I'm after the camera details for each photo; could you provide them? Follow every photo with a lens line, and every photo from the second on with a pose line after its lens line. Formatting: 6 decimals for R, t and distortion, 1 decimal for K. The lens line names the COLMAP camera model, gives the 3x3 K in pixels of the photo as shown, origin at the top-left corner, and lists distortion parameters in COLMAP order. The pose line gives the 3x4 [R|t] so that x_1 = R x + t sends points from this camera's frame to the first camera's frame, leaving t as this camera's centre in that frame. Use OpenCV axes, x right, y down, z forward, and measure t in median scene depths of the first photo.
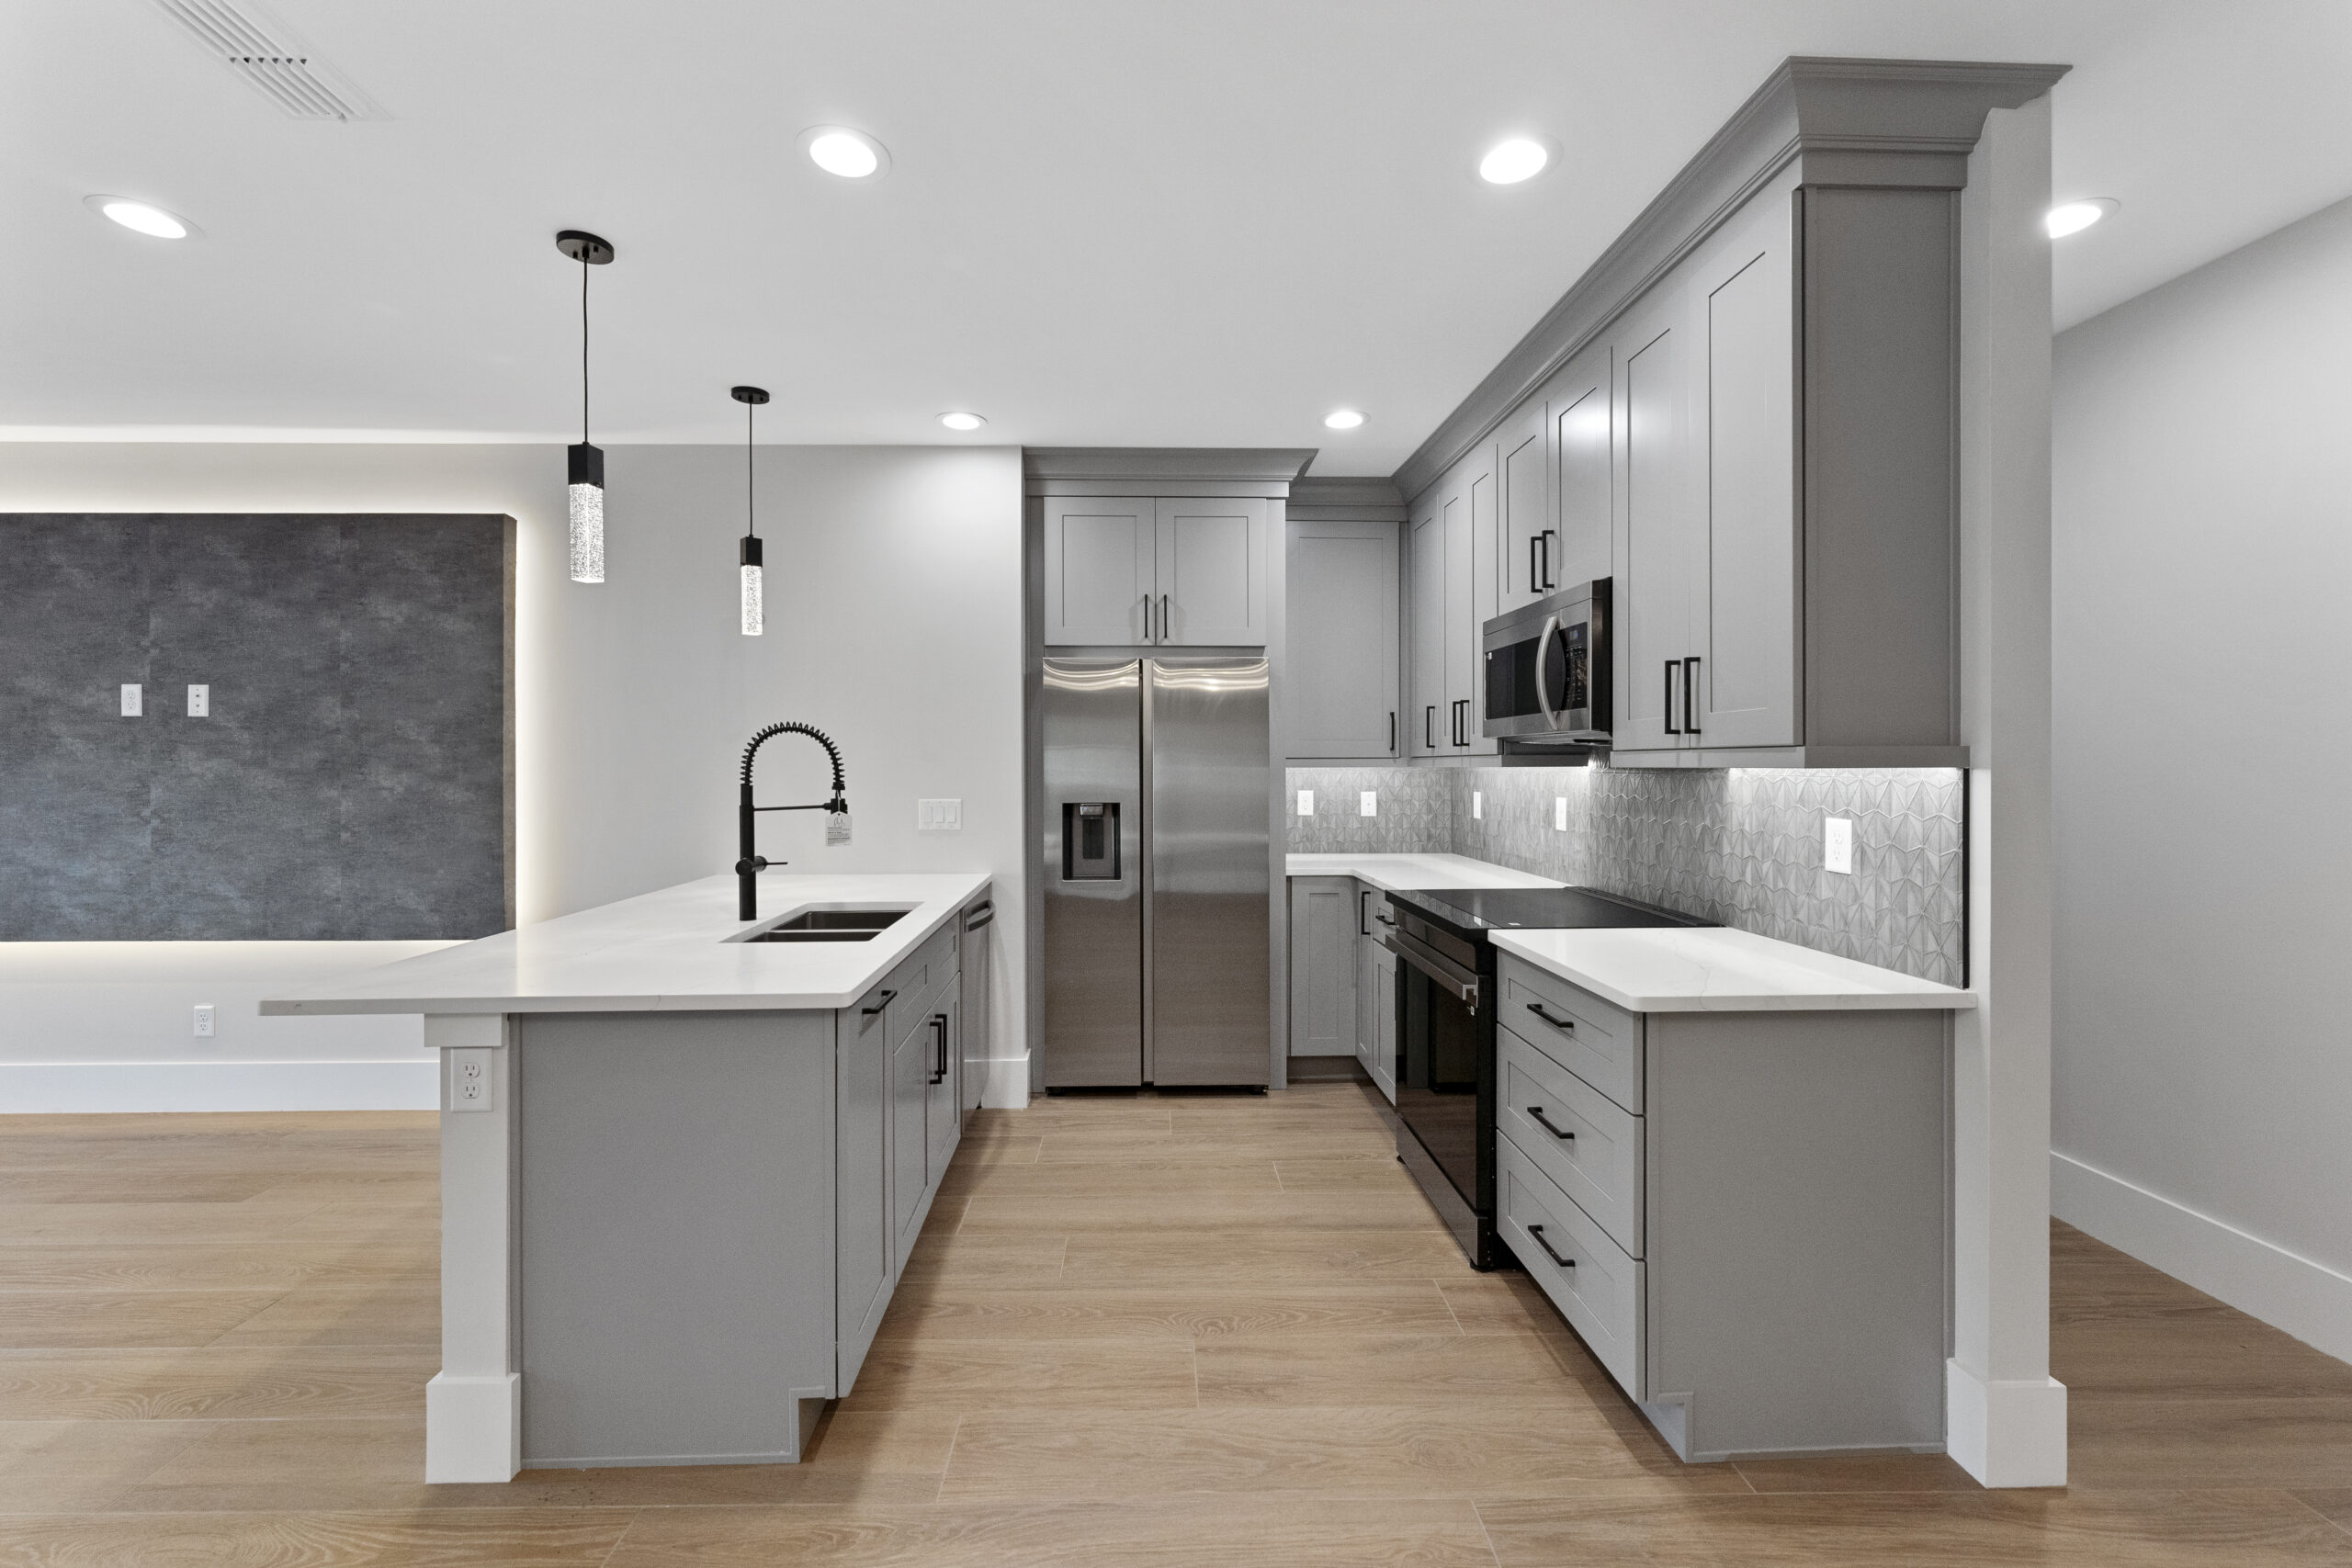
lens RADIAL K [[956.7, 0, 1157.4], [0, 956.7, 770.8], [0, 0, 1]] dist [-0.007809, 0.001829]
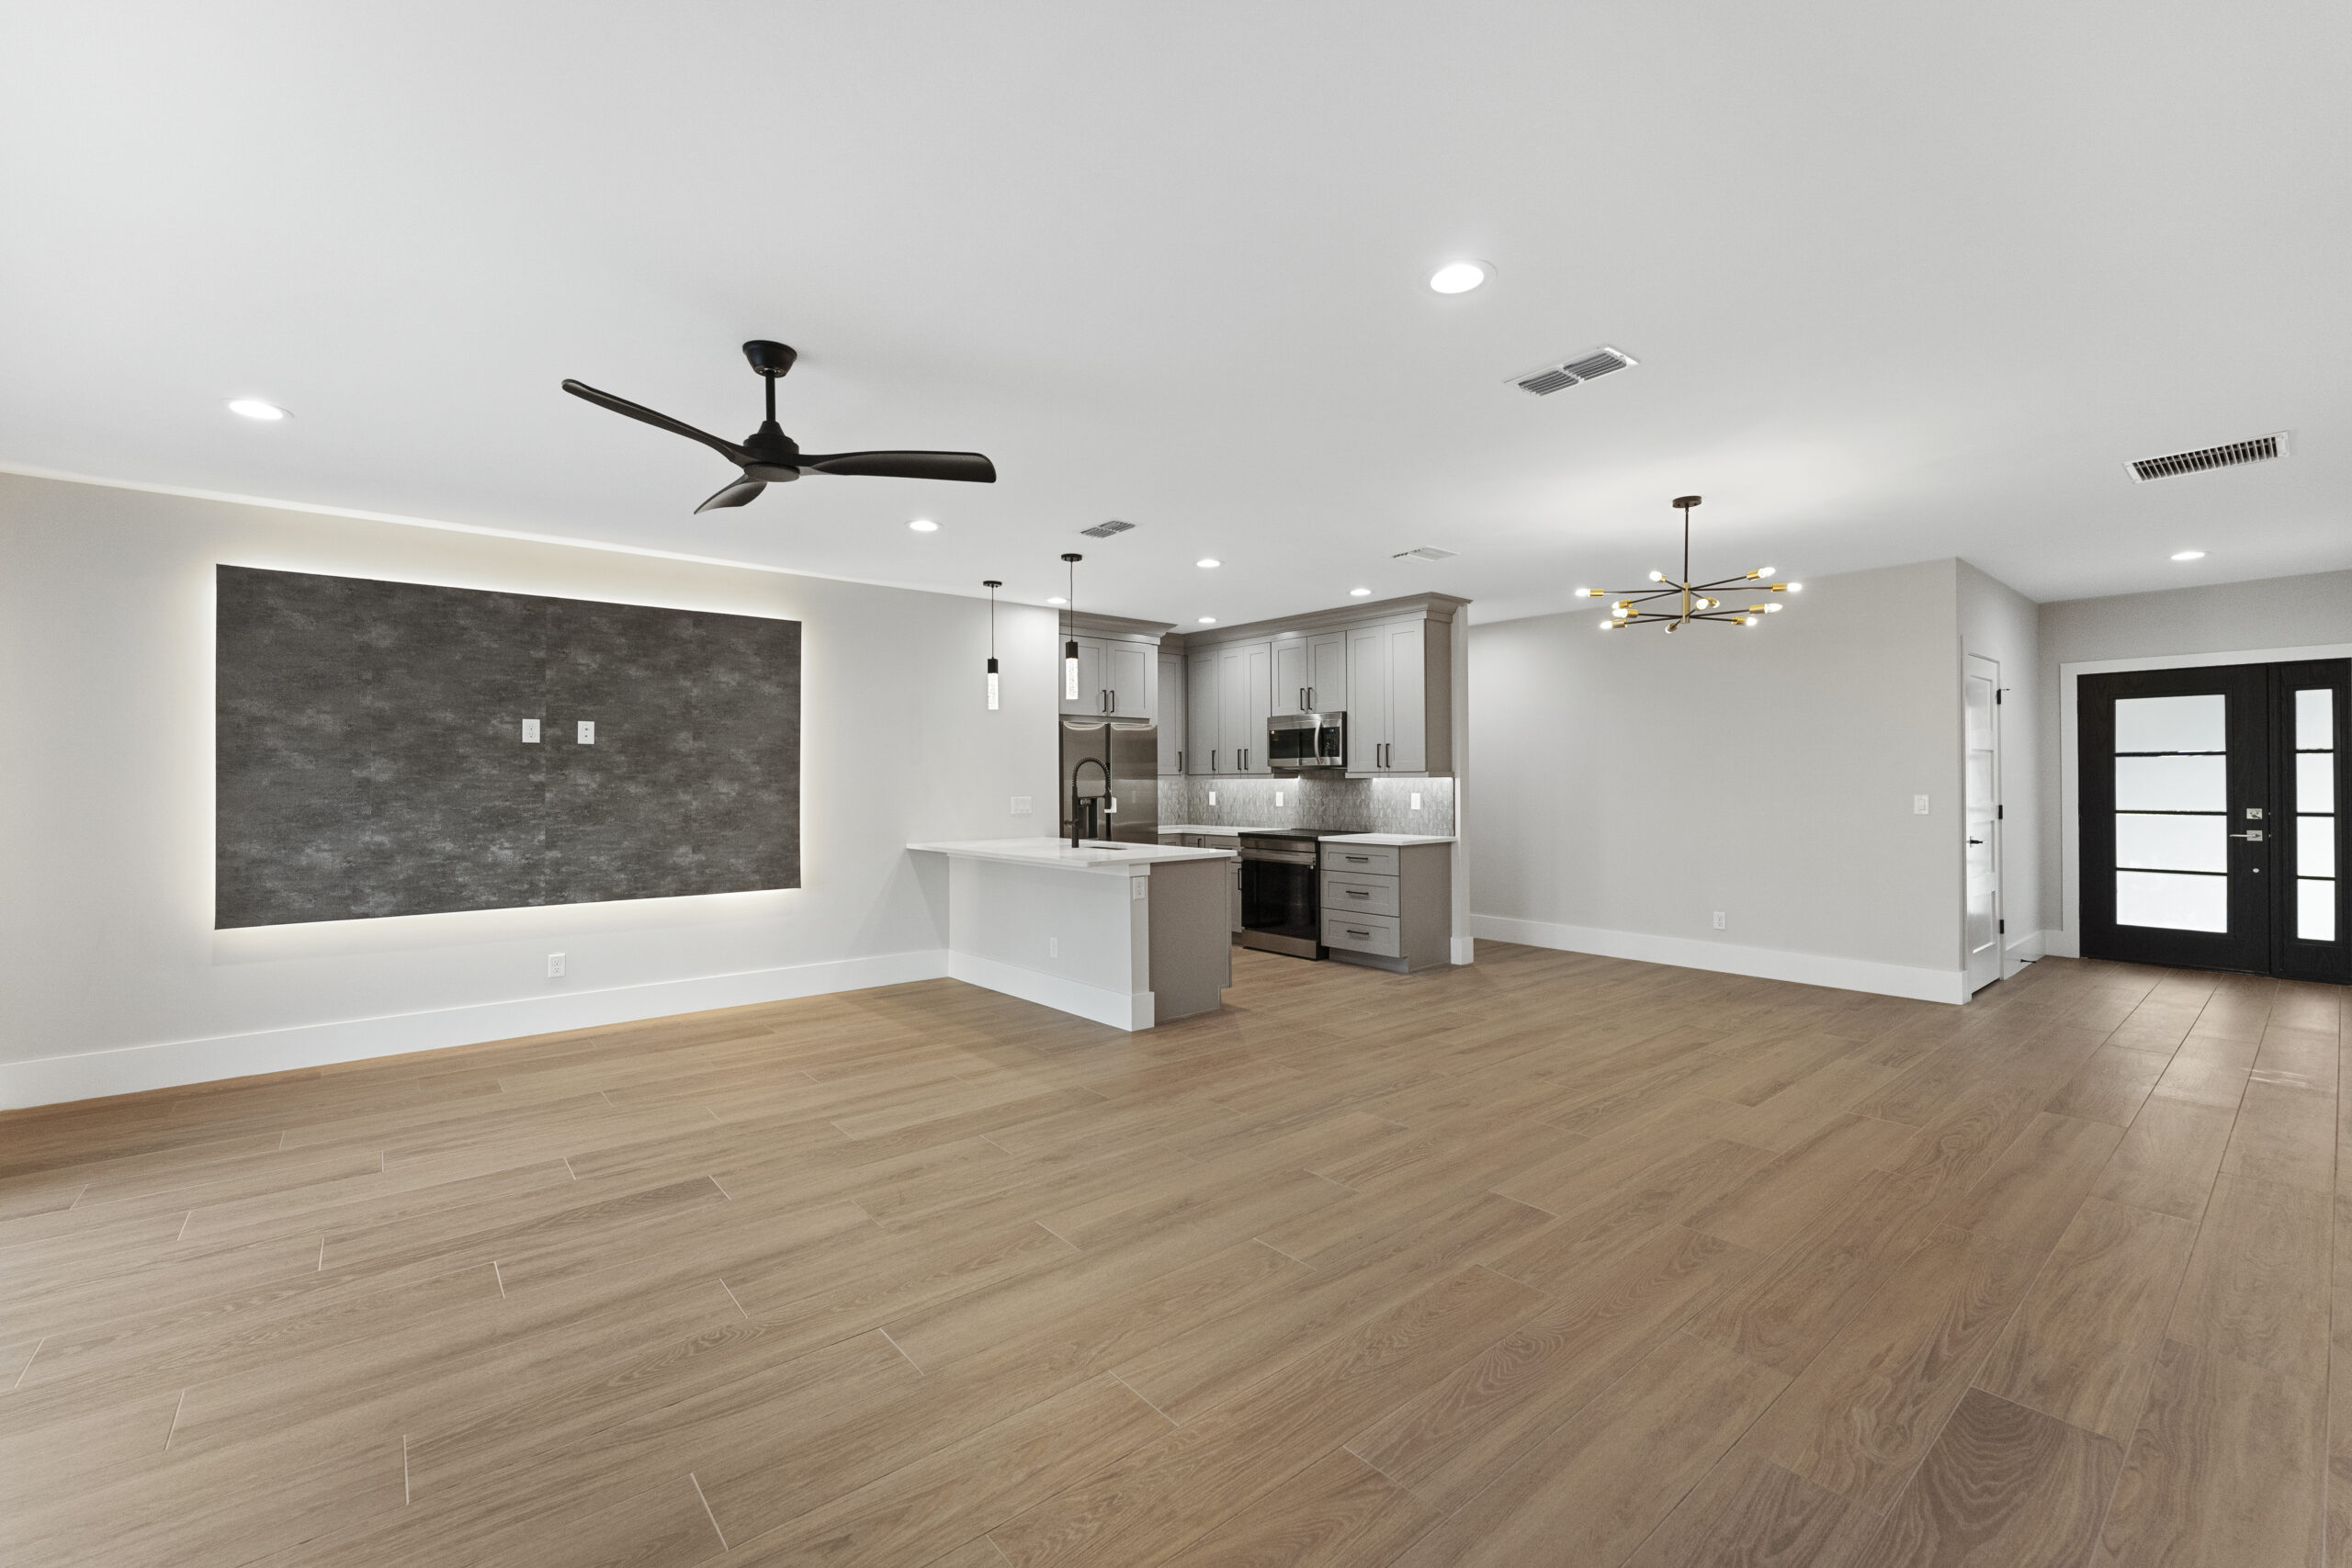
lens RADIAL K [[956.7, 0, 1148.1], [0, 956.7, 780.7], [0, 0, 1]] dist [-0.007809, 0.001829]
pose [[0.794962, -0.001580, 0.606658, -1.463436], [0.007169, 0.999951, -0.006791, 0.016510], [-0.606617, 0.009748, 0.794934, -0.771357]]
